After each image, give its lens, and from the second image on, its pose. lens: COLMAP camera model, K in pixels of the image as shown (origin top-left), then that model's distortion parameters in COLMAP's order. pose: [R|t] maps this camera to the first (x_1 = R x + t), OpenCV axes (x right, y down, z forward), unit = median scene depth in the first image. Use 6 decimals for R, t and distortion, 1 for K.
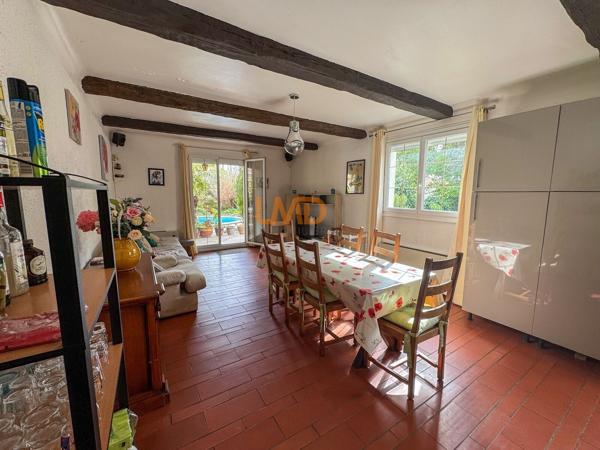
lens RADIAL K [[249.6, 0, 300.0], [0, 249.6, 225.0], [0, 0, 1]] dist [-0.001079, -0.000106]
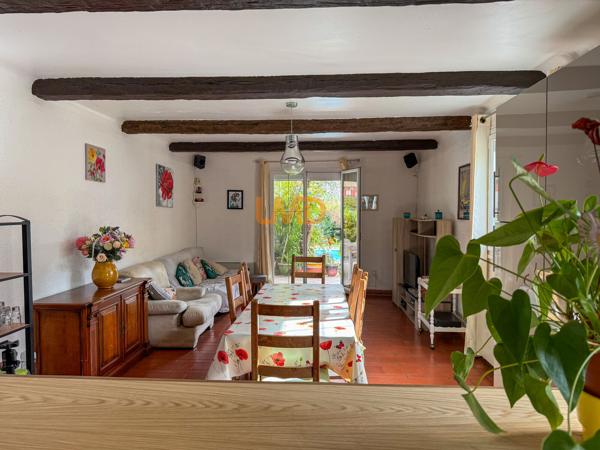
lens RADIAL K [[422.0, 0, 300.0], [0, 422.0, 225.0], [0, 0, 1]] dist [-0.003795, -0.001559]
pose [[0.812044, 0.008510, -0.583534, 0.492823], [-0.065538, 0.994898, -0.076694, -0.009050], [0.579904, 0.100522, 0.808459, -0.040914]]
